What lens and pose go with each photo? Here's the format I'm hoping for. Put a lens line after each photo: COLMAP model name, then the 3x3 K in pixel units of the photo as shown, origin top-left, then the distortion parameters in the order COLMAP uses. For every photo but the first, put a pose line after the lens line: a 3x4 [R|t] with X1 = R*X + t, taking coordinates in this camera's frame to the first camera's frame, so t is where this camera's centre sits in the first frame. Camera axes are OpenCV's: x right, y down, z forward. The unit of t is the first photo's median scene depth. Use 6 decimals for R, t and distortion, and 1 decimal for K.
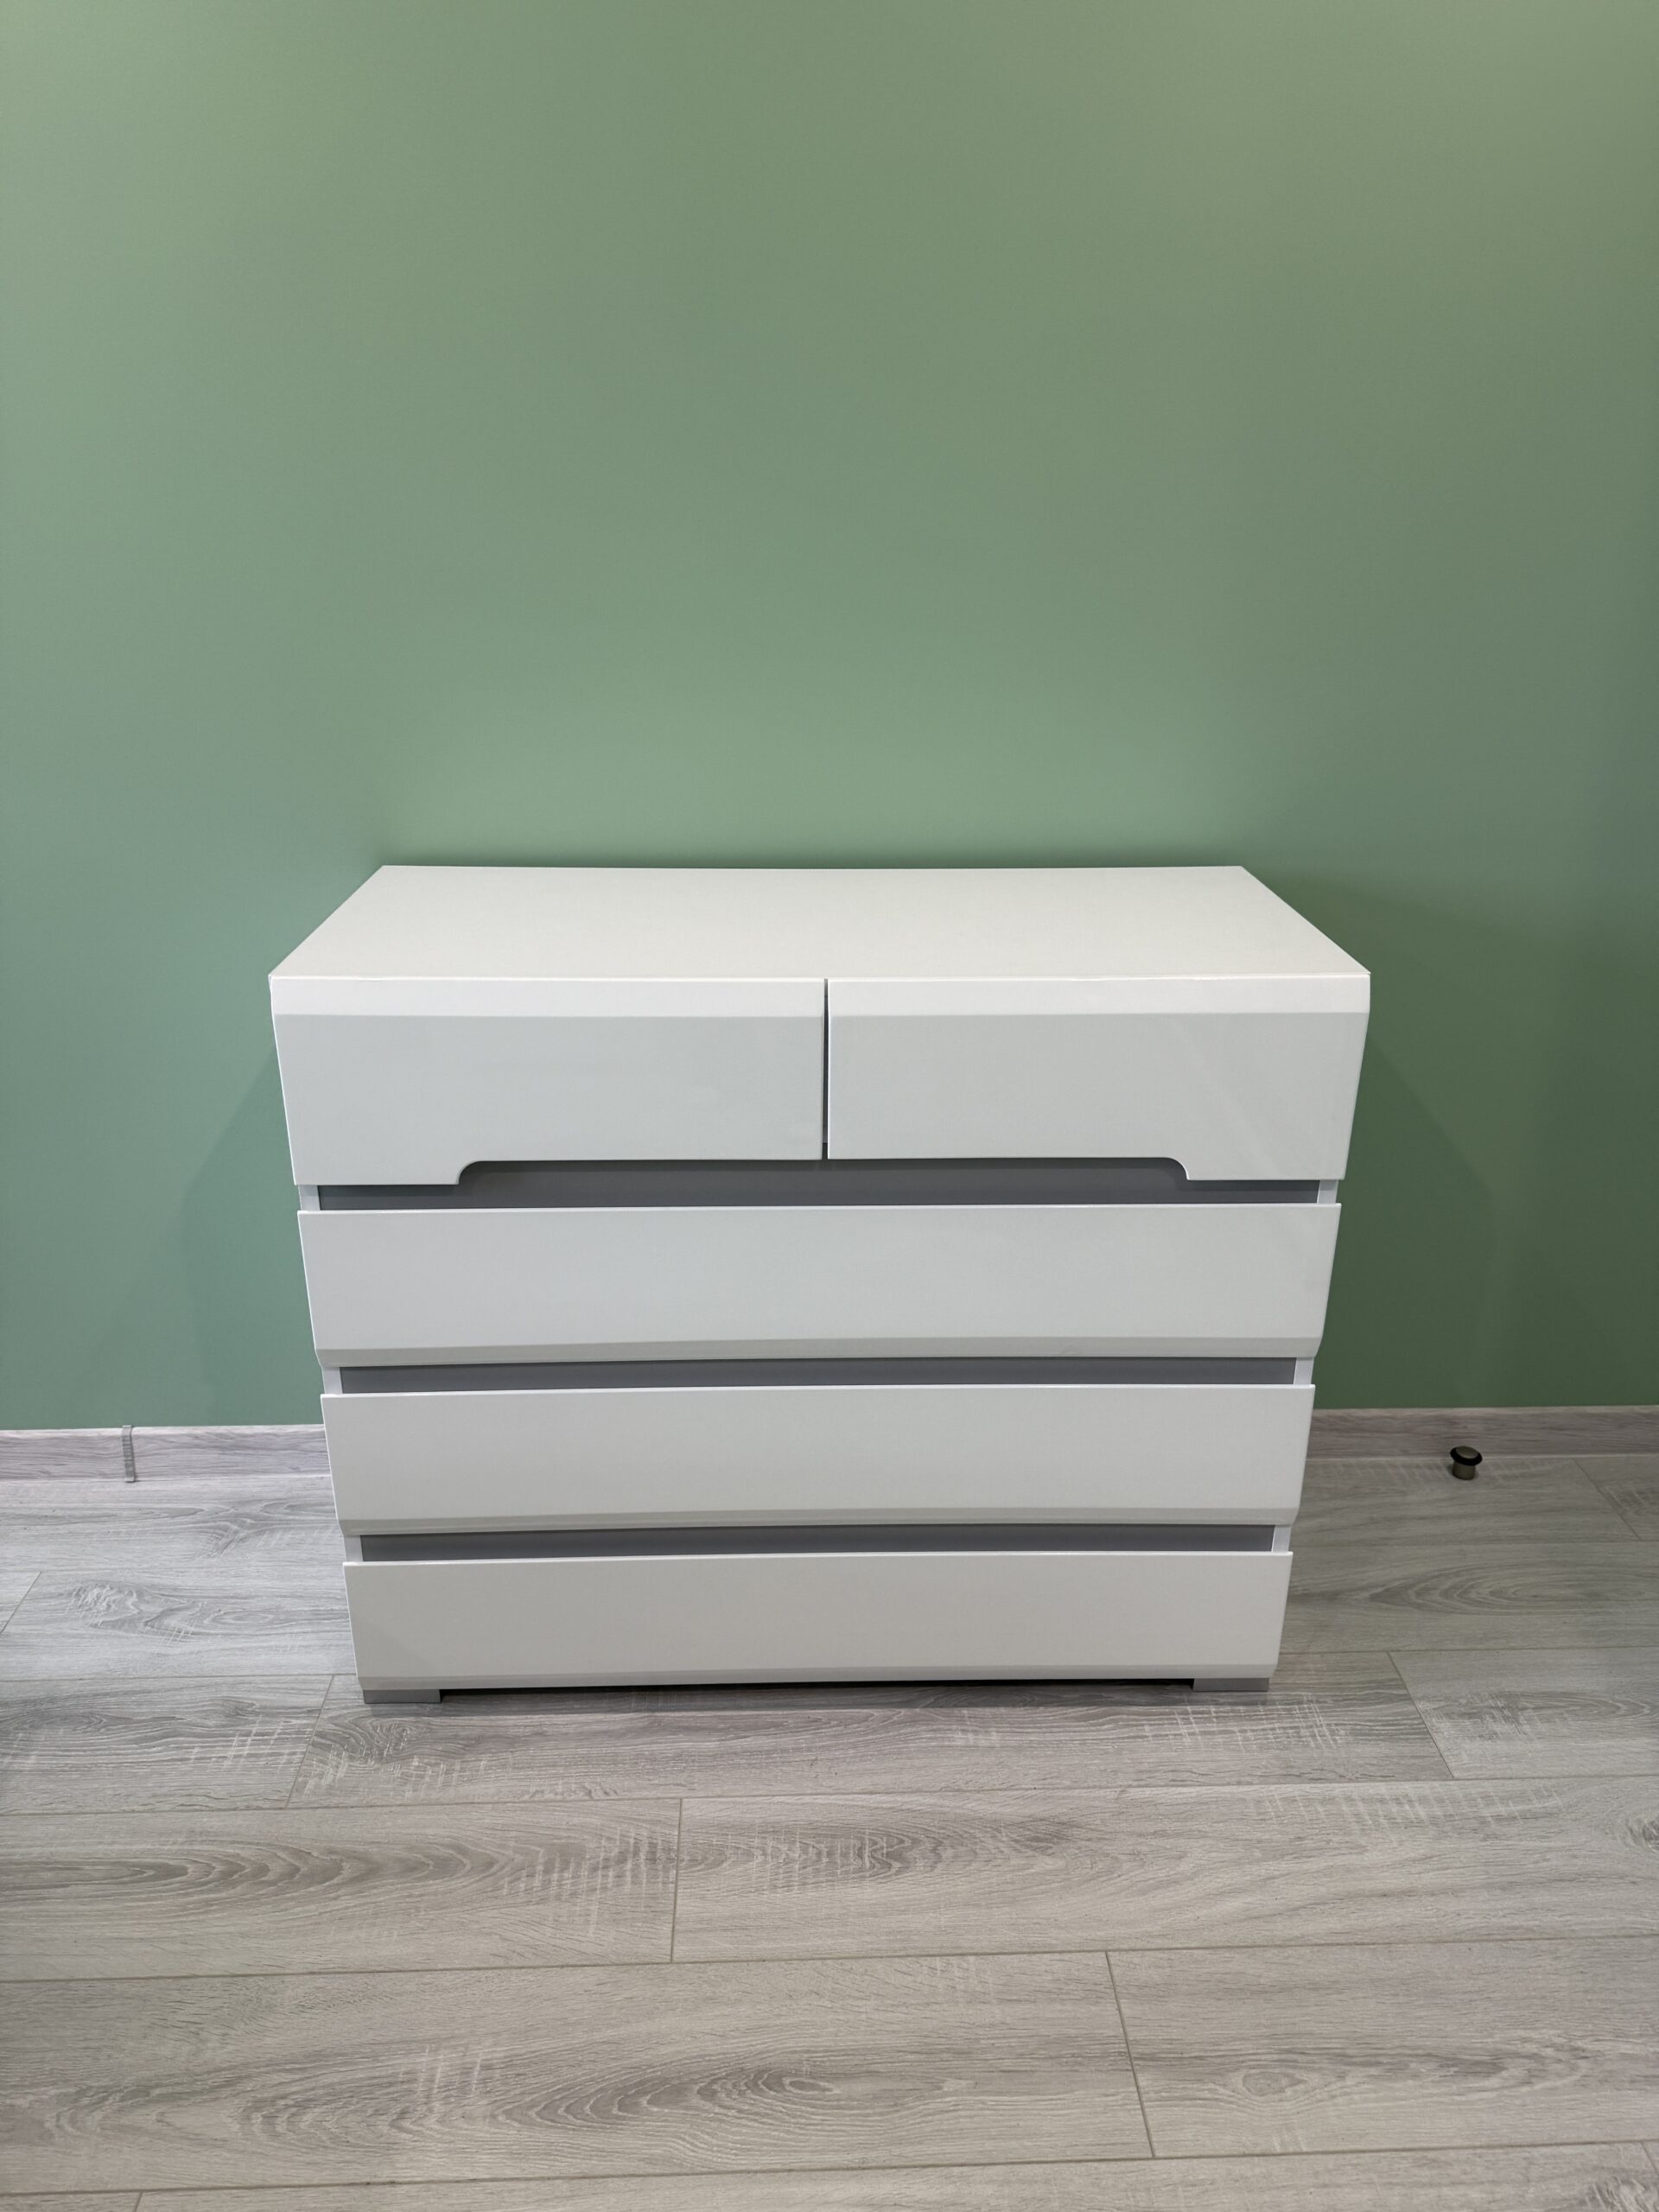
lens RADIAL K [[1576.5, 0, 821.6], [0, 1576.5, 1122.7], [0, 0, 1]] dist [0.021211, -0.027379]
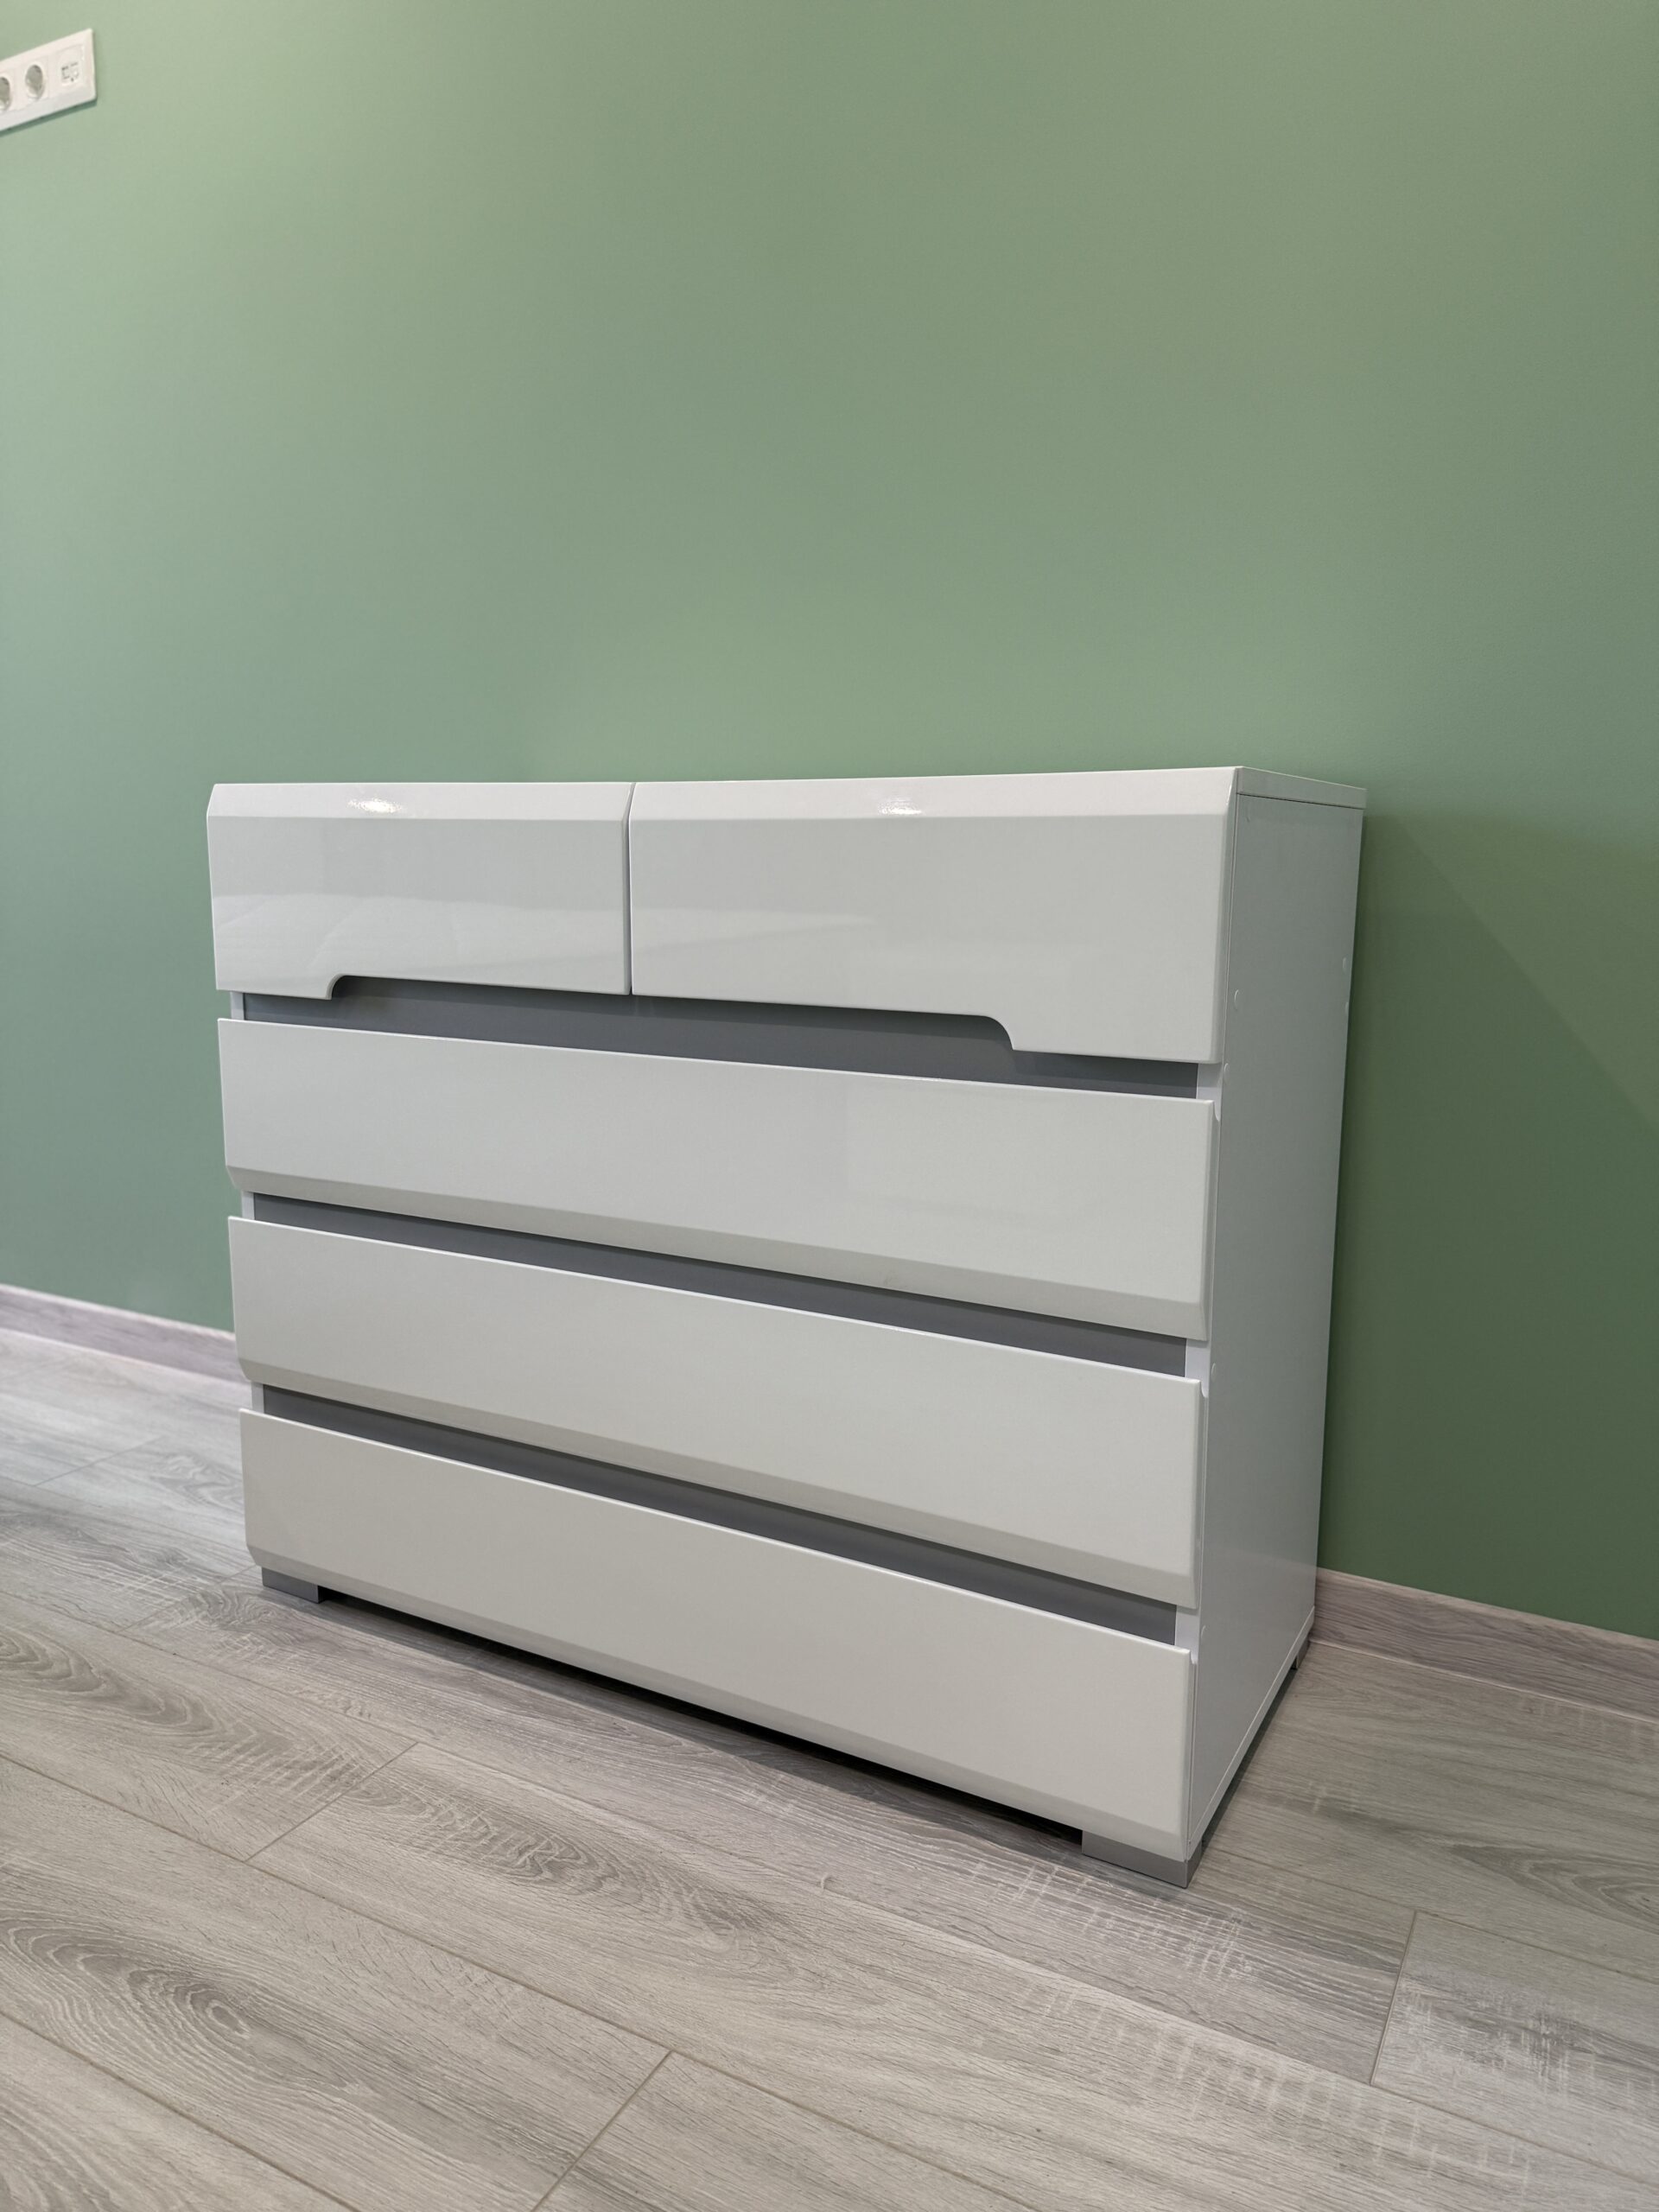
lens RADIAL K [[1576.5, 0, 811.7], [0, 1576.5, 1102.6], [0, 0, 1]] dist [0.021211, -0.027379]
pose [[0.858557, 0.082178, -0.506090, 0.505135], [-0.197666, 0.963820, -0.178827, 0.204630], [0.473084, 0.253570, 0.843738, 0.287988]]
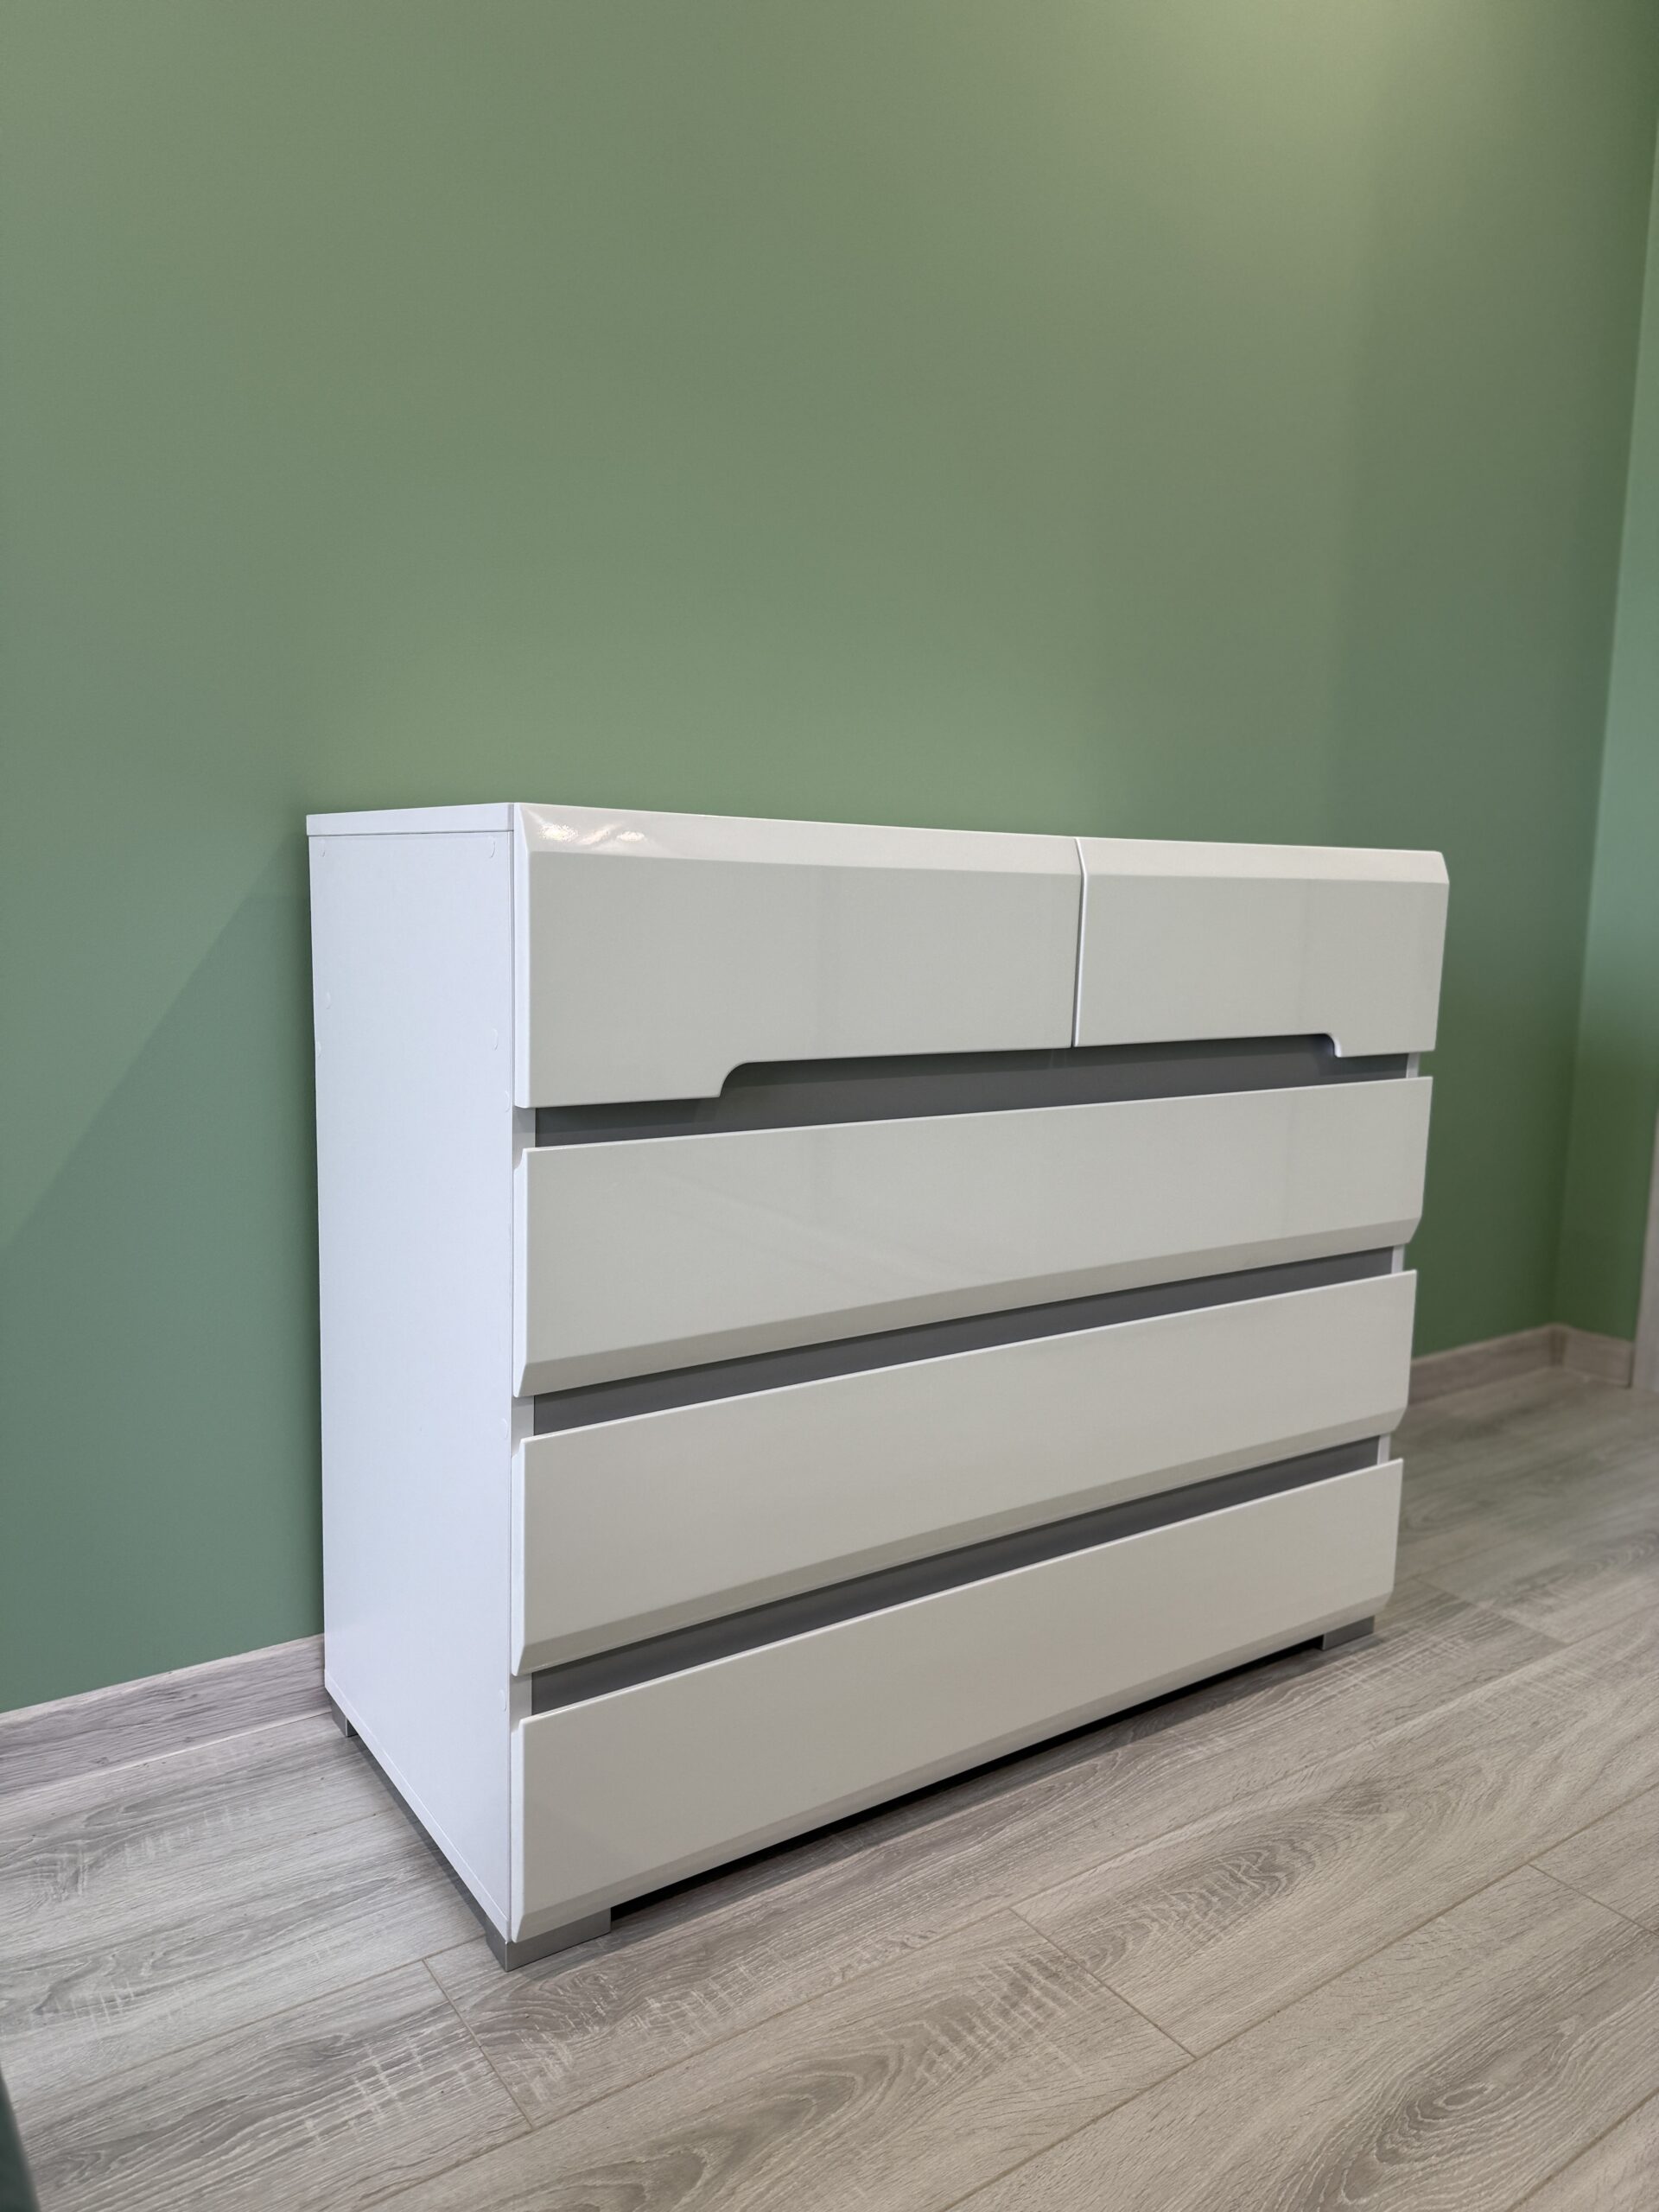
lens RADIAL K [[1576.5, 0, 831.4], [0, 1576.5, 1112.6], [0, 0, 1]] dist [0.021211, -0.027379]
pose [[0.835752, -0.061523, 0.545650, -0.556786], [0.188386, 0.965518, -0.179680, 0.178563], [-0.515781, 0.252960, 0.818524, 0.322949]]
